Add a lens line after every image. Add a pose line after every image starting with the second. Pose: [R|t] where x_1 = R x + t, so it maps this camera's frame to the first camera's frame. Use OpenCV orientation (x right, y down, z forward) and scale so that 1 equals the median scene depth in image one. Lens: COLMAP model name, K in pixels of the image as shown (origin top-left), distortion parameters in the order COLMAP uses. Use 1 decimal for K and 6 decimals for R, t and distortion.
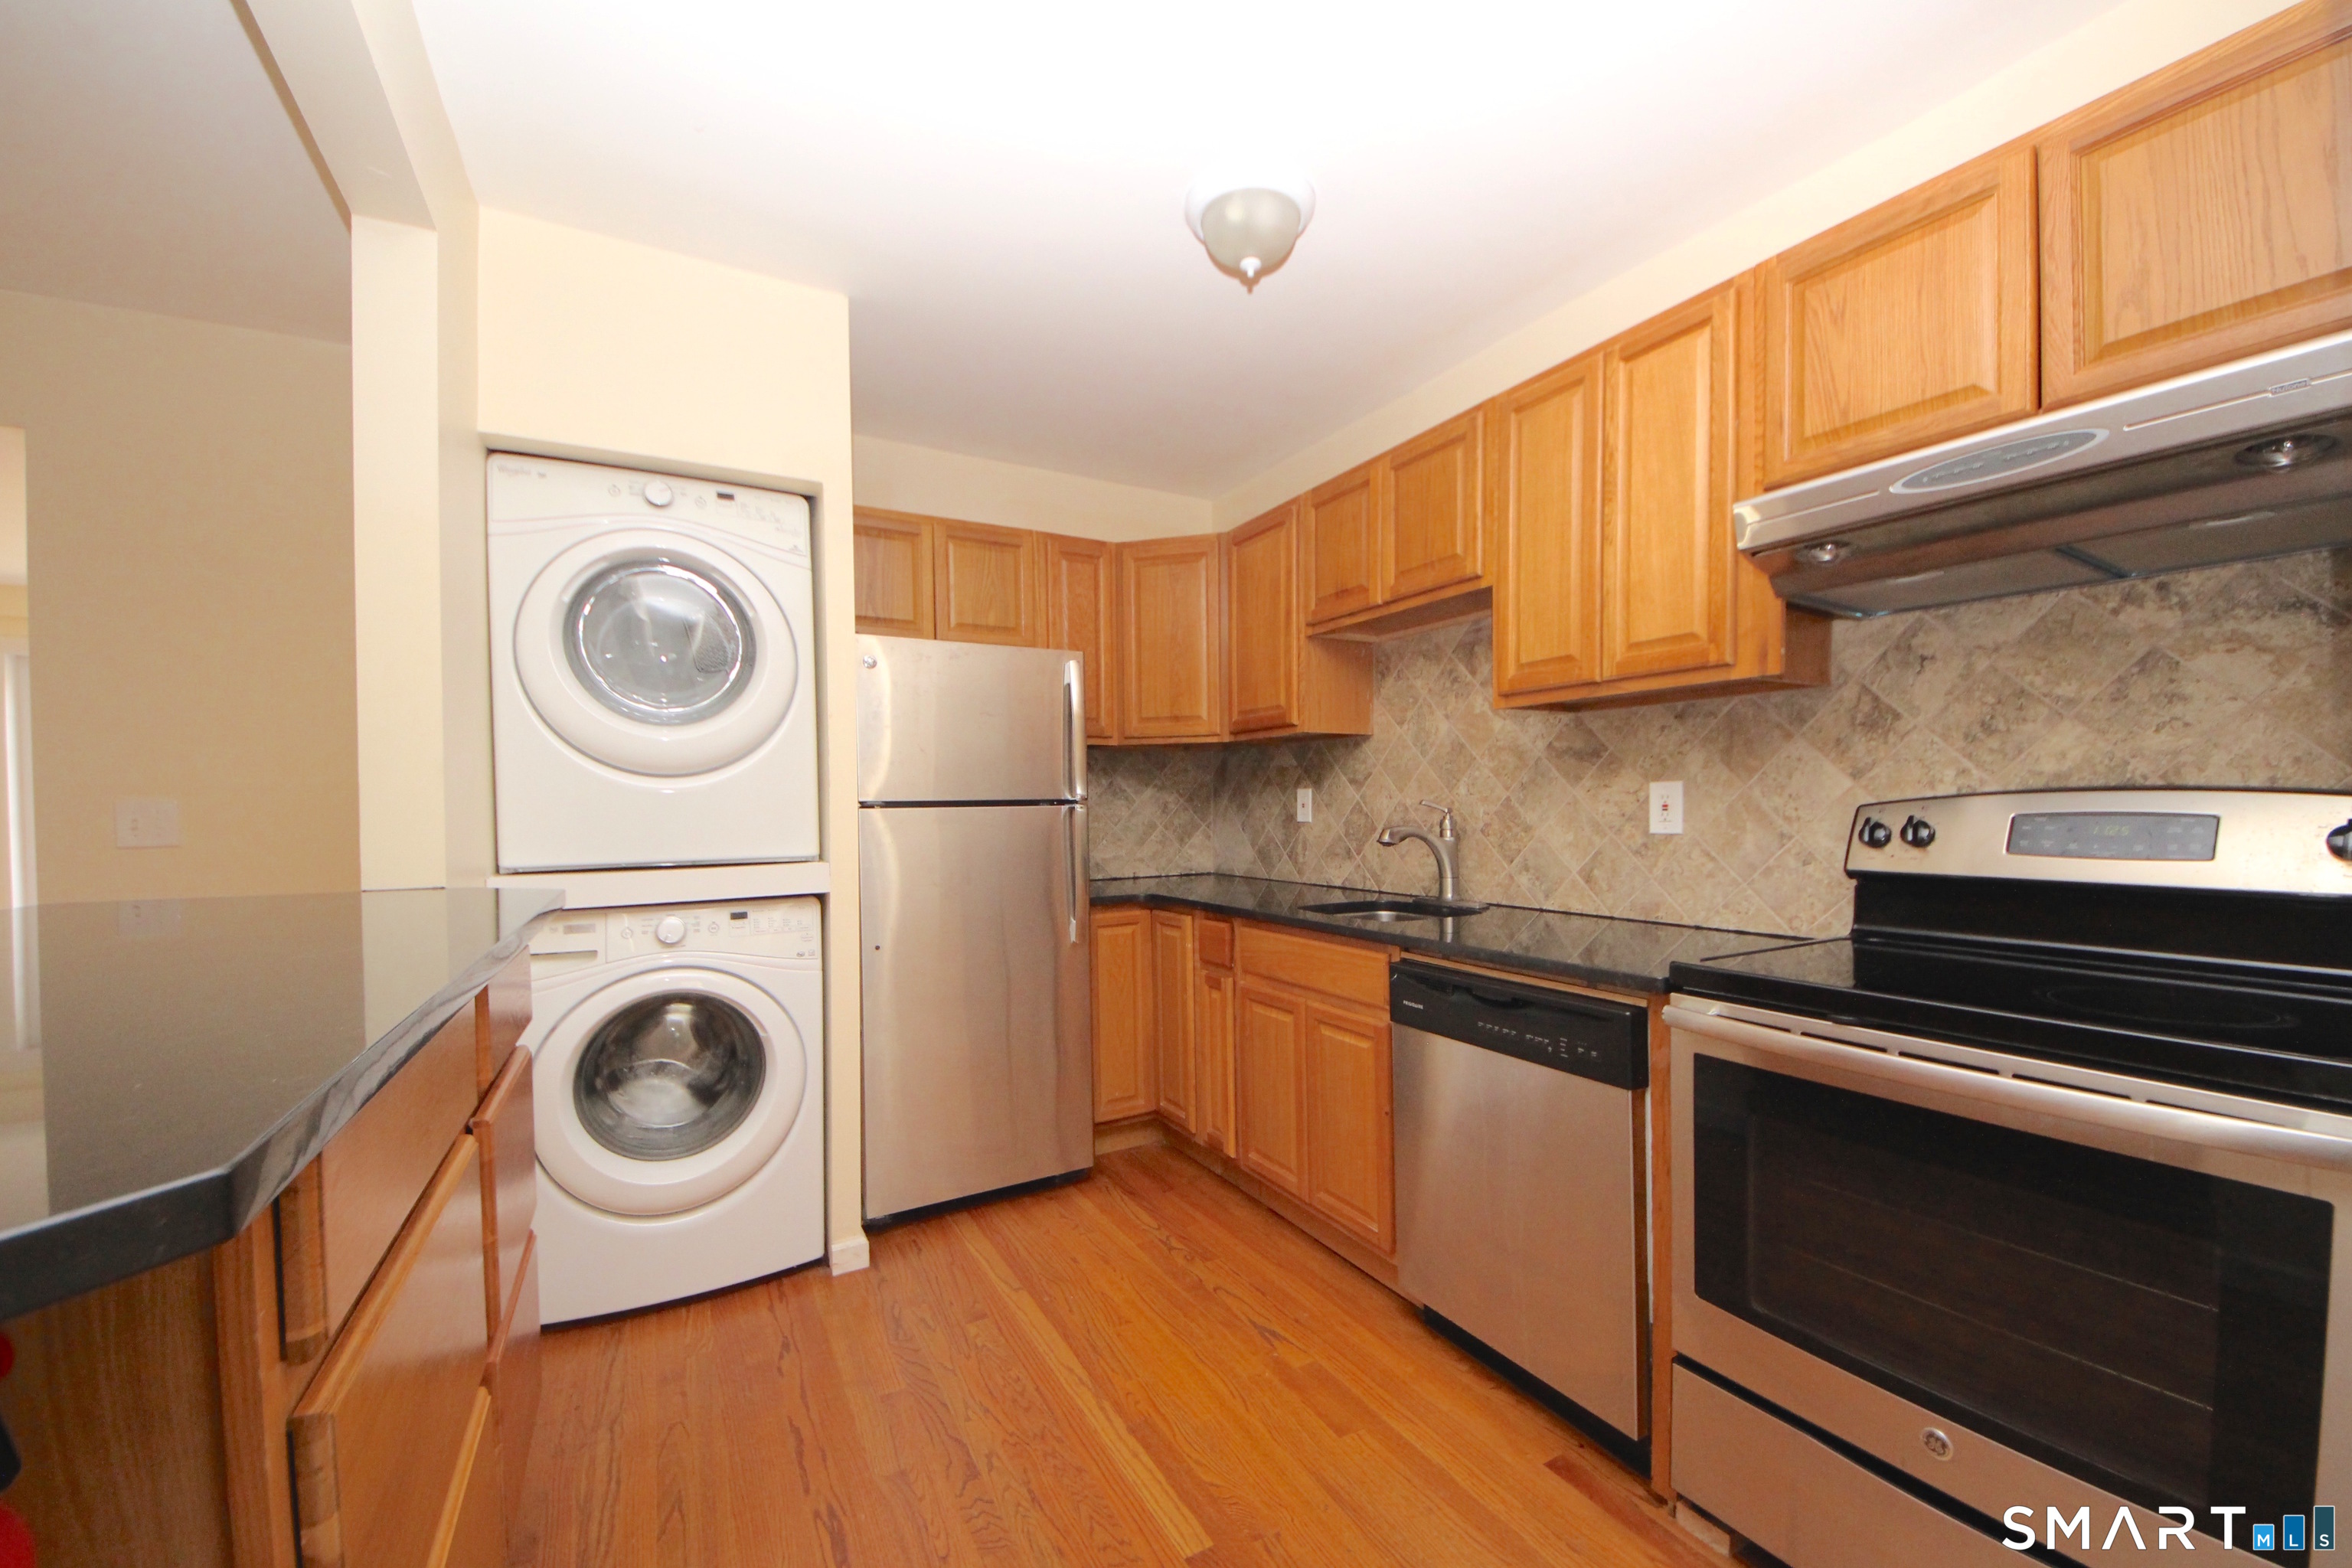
lens RADIAL K [[904.2, 0, 1174.6], [0, 904.2, 822.7], [0, 0, 1]] dist [0.023264, -0.000073]
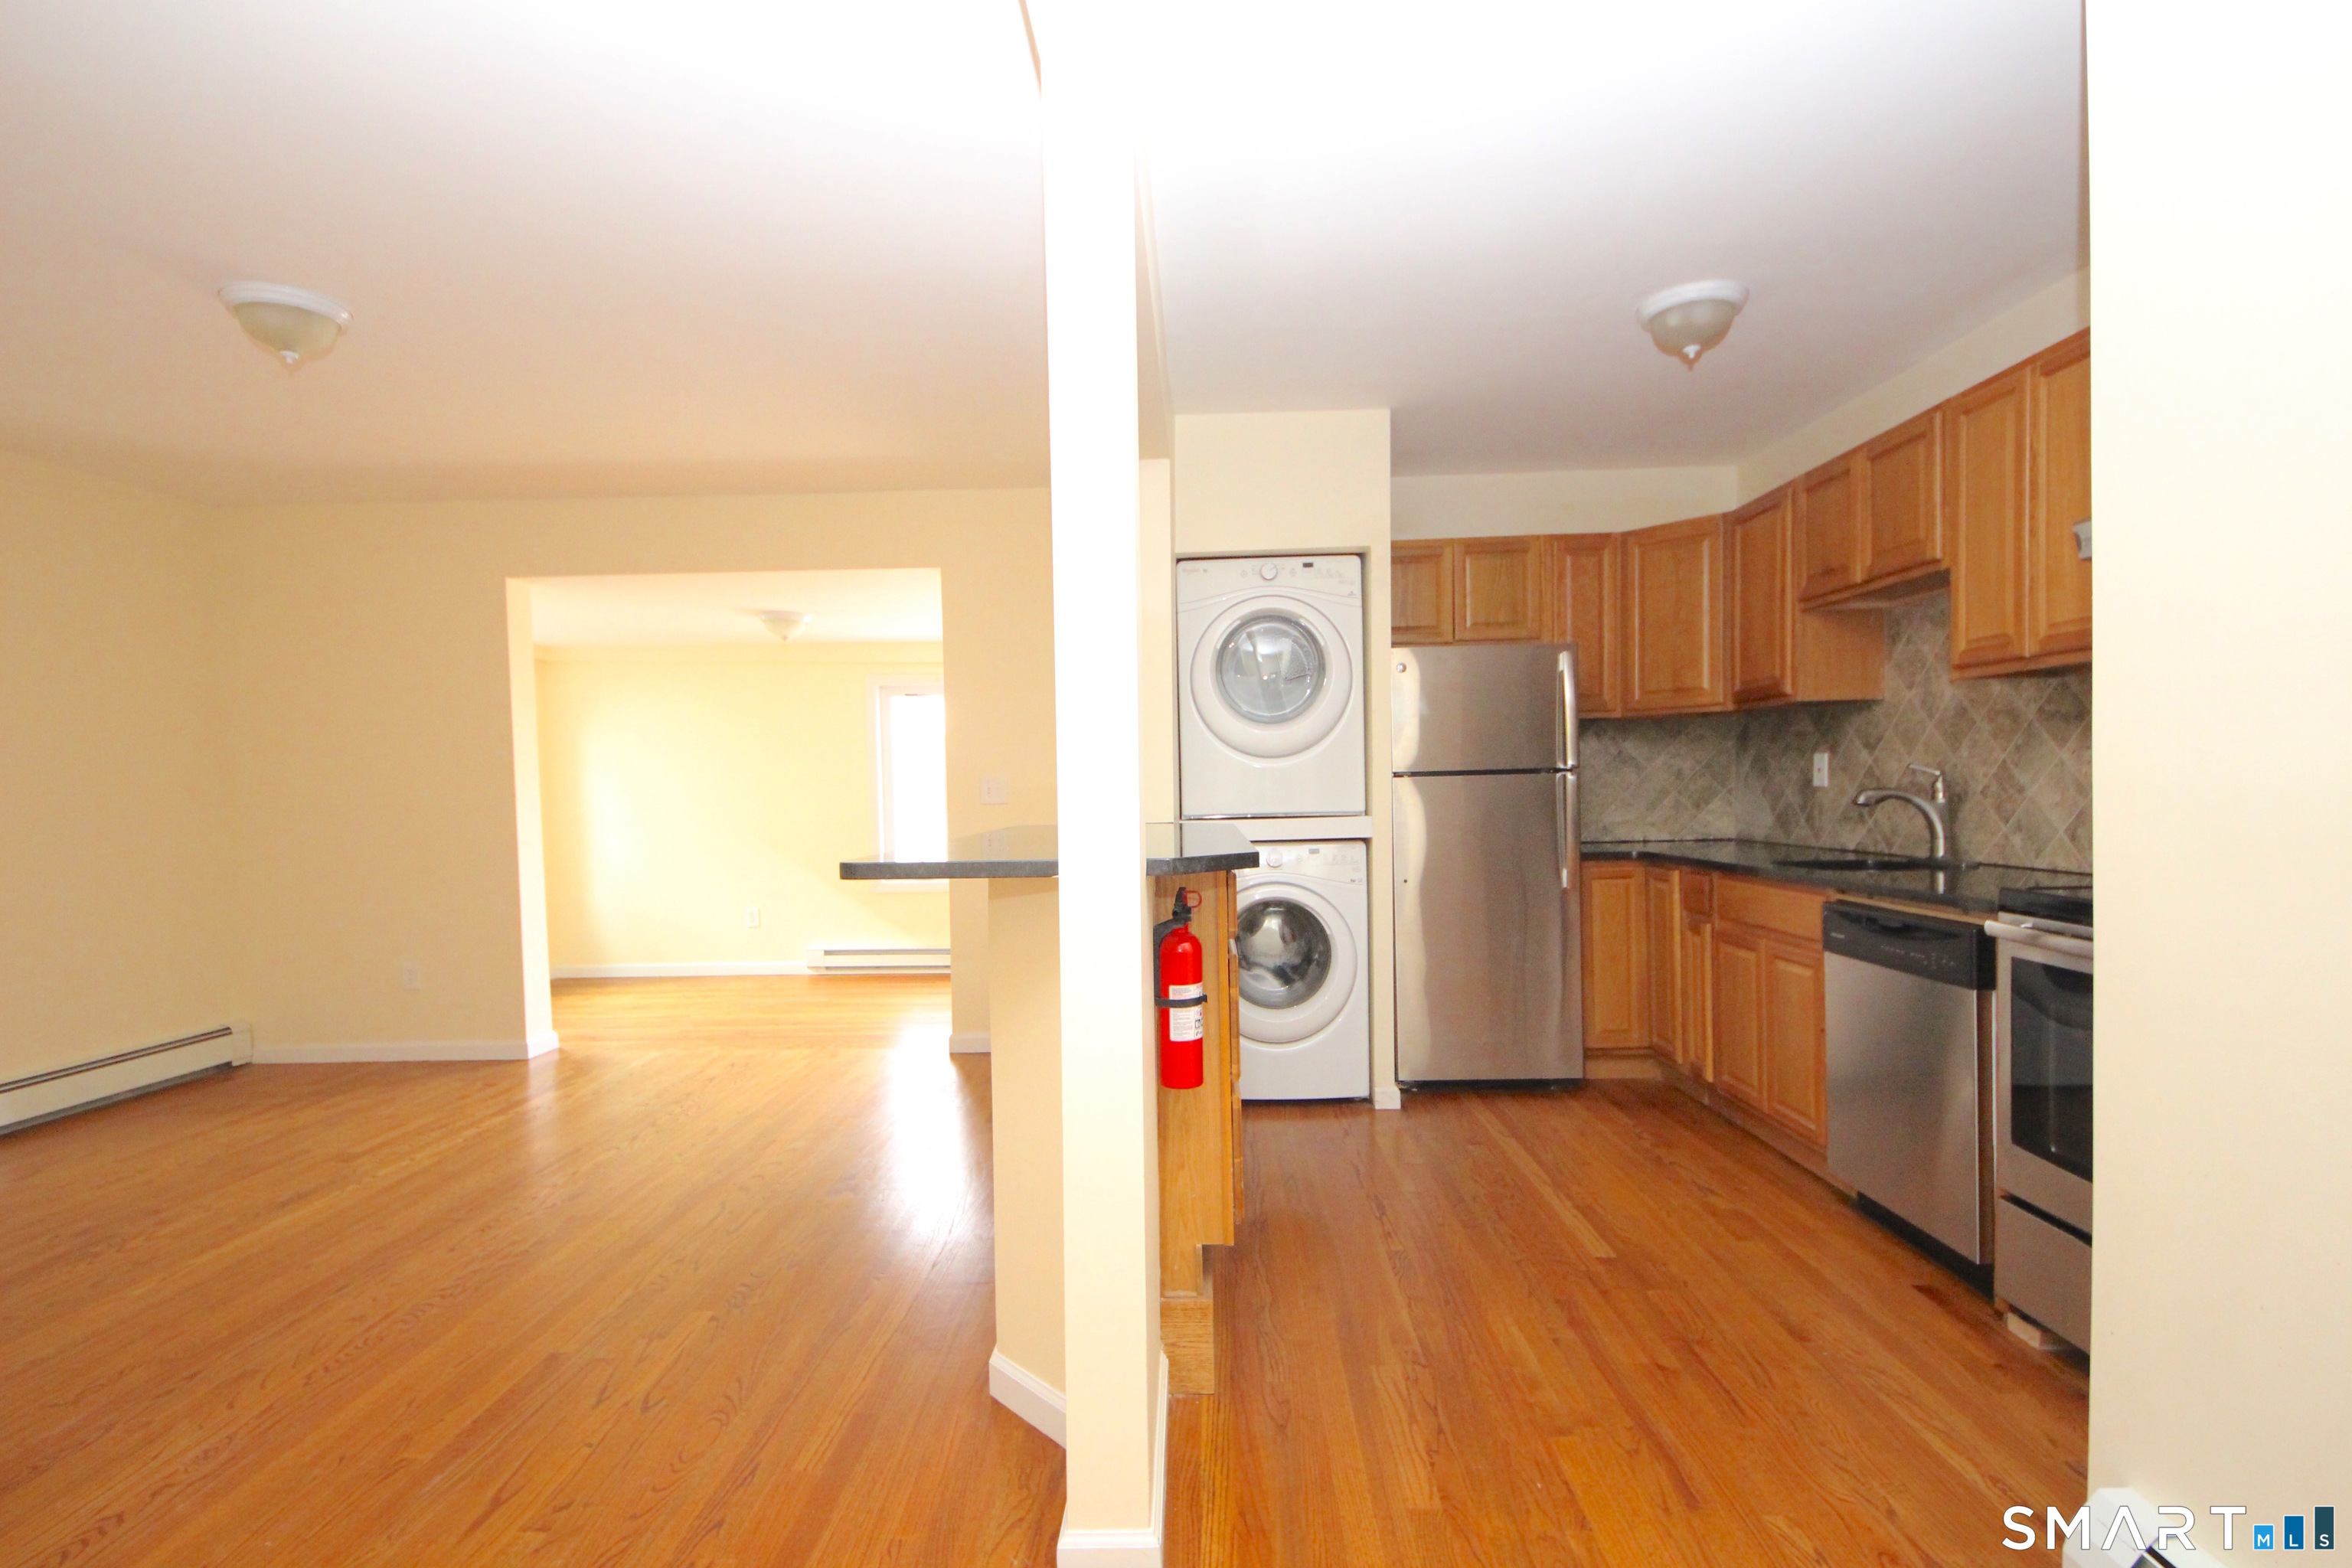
lens RADIAL K [[1080.1, 0, 1169.5], [0, 1080.1, 816.4], [0, 0, 1]] dist [0.014211, -0.000372]
pose [[0.856117, 0.009188, -0.516700, 0.191500], [0.000296, 0.999833, 0.018268, 0.013196], [0.516782, -0.015793, 0.855971, -0.529598]]
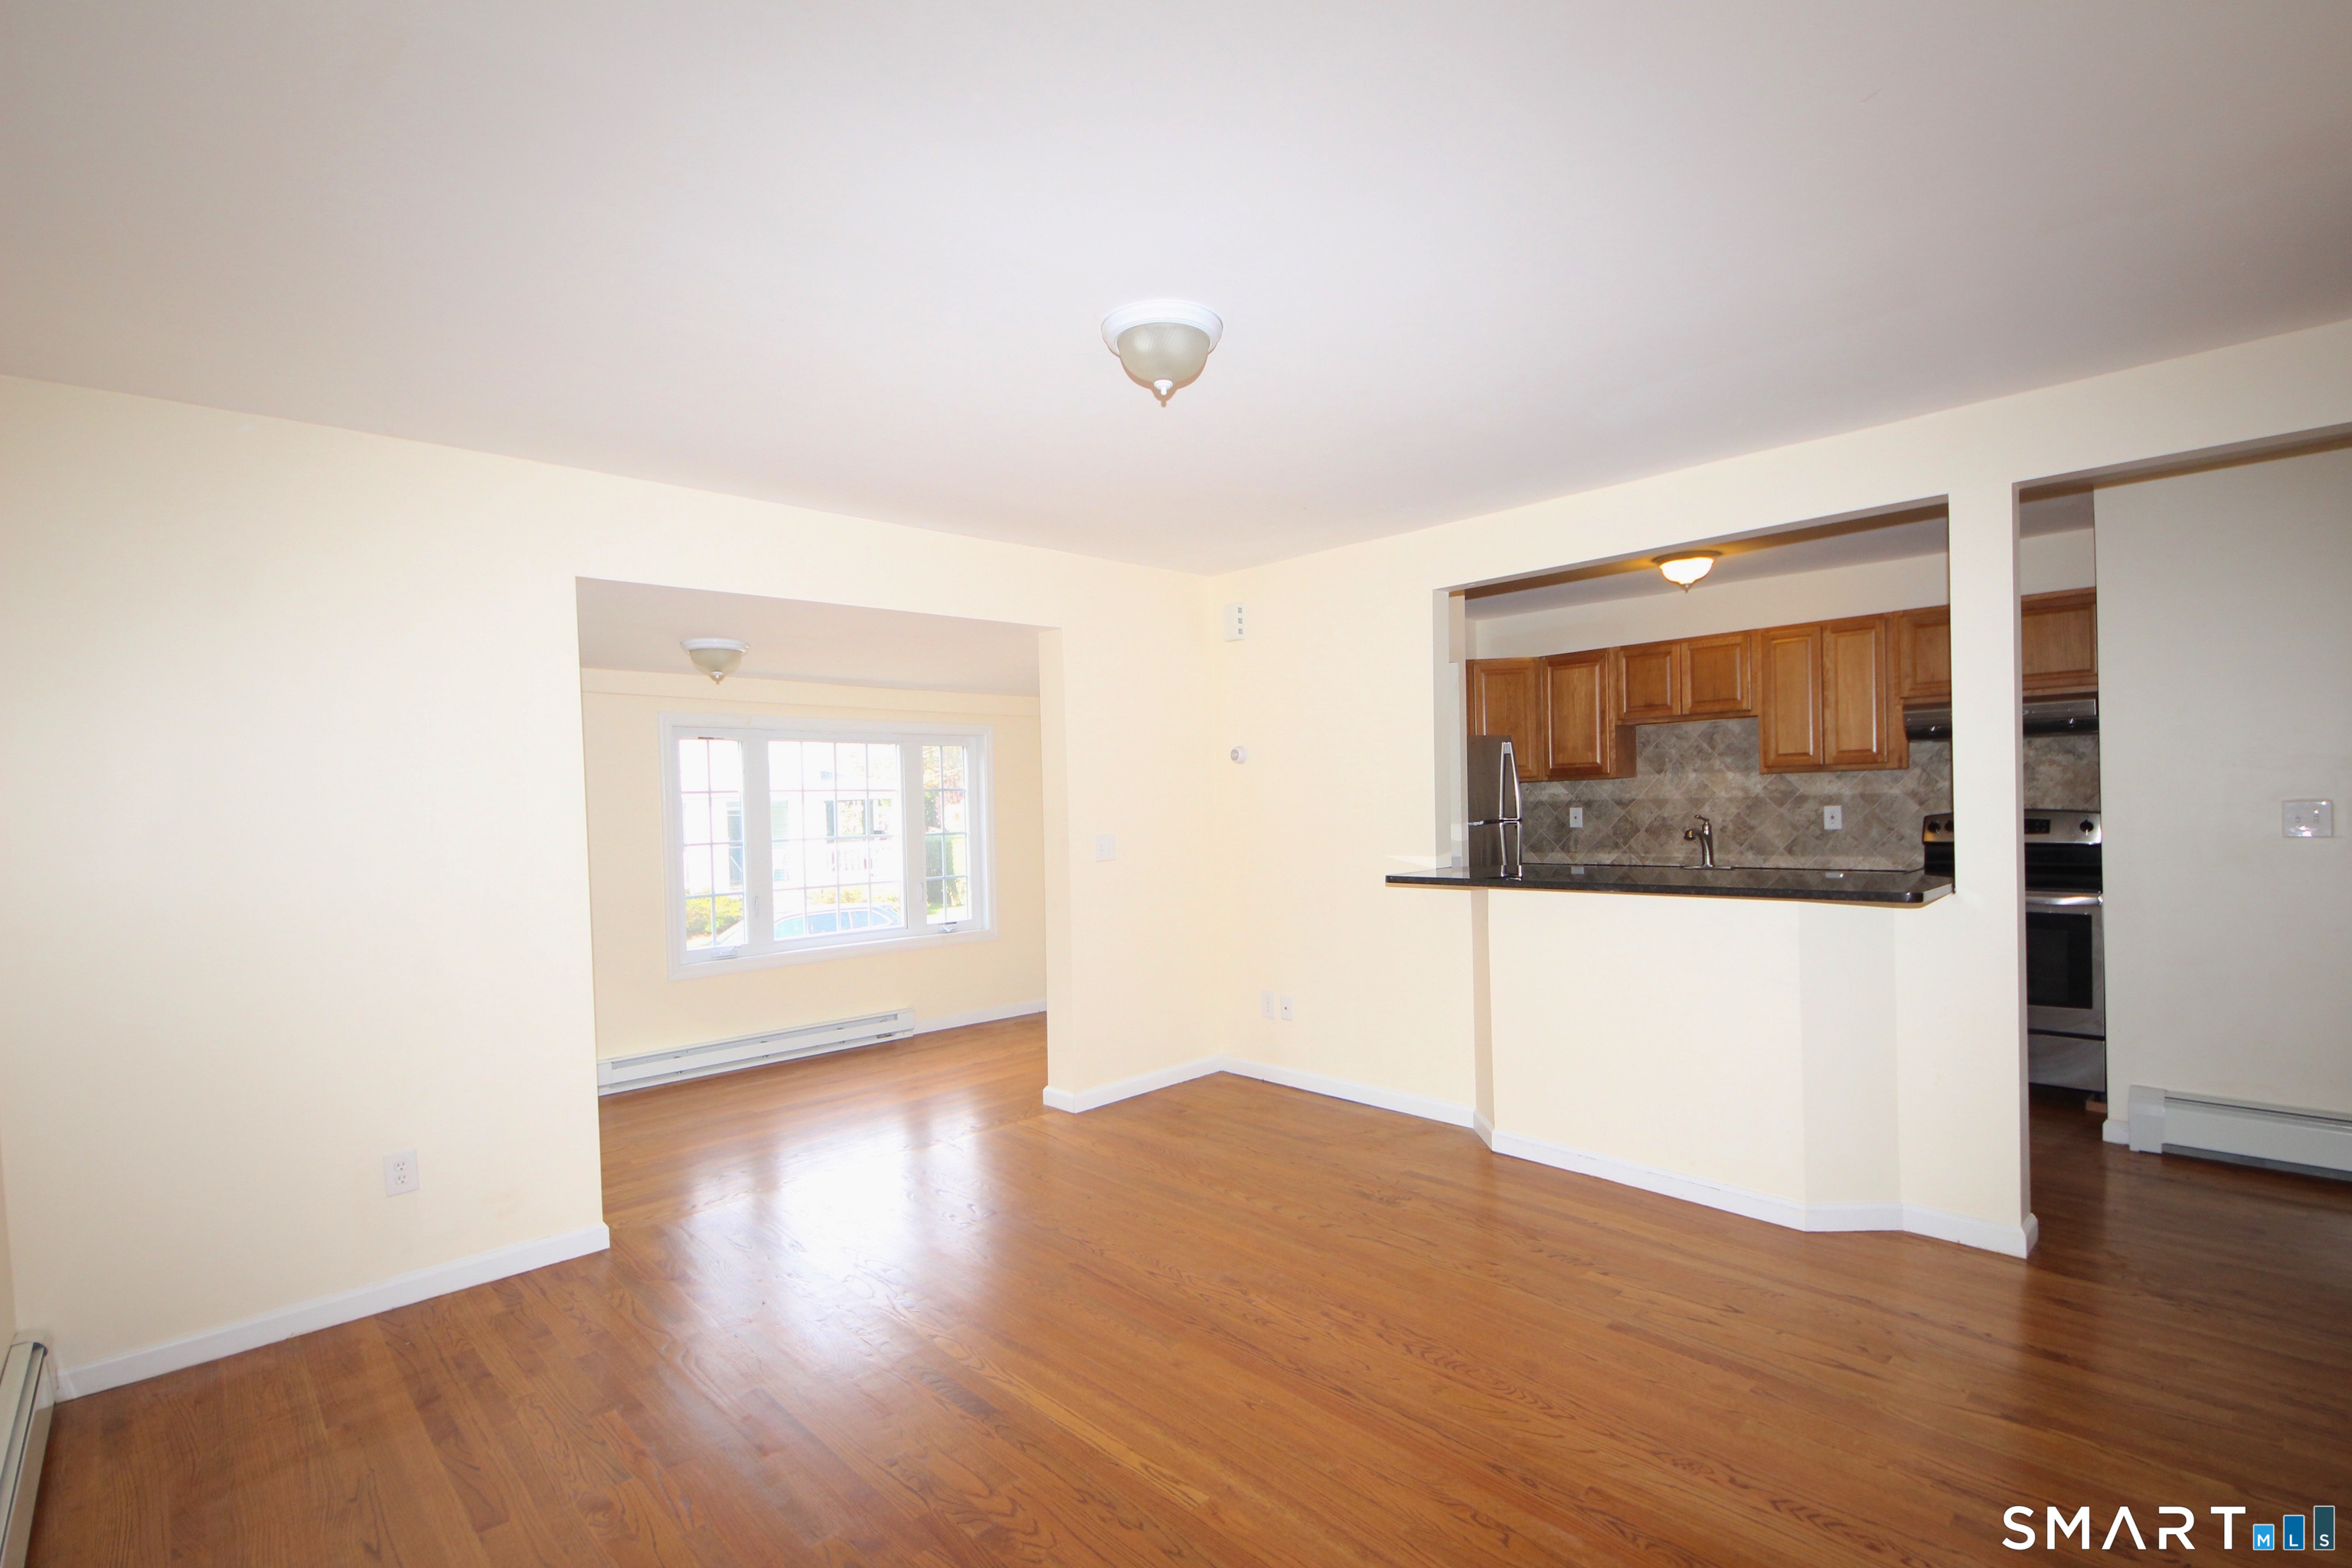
lens RADIAL K [[1080.1, 0, 1169.5], [0, 1080.1, 816.4], [0, 0, 1]] dist [0.014211, -0.000372]
pose [[0.971678, -0.026723, 0.234792, -1.362932], [0.028407, 0.999589, -0.003794, -0.044882], [-0.234594, 0.010356, 0.972038, -0.987050]]
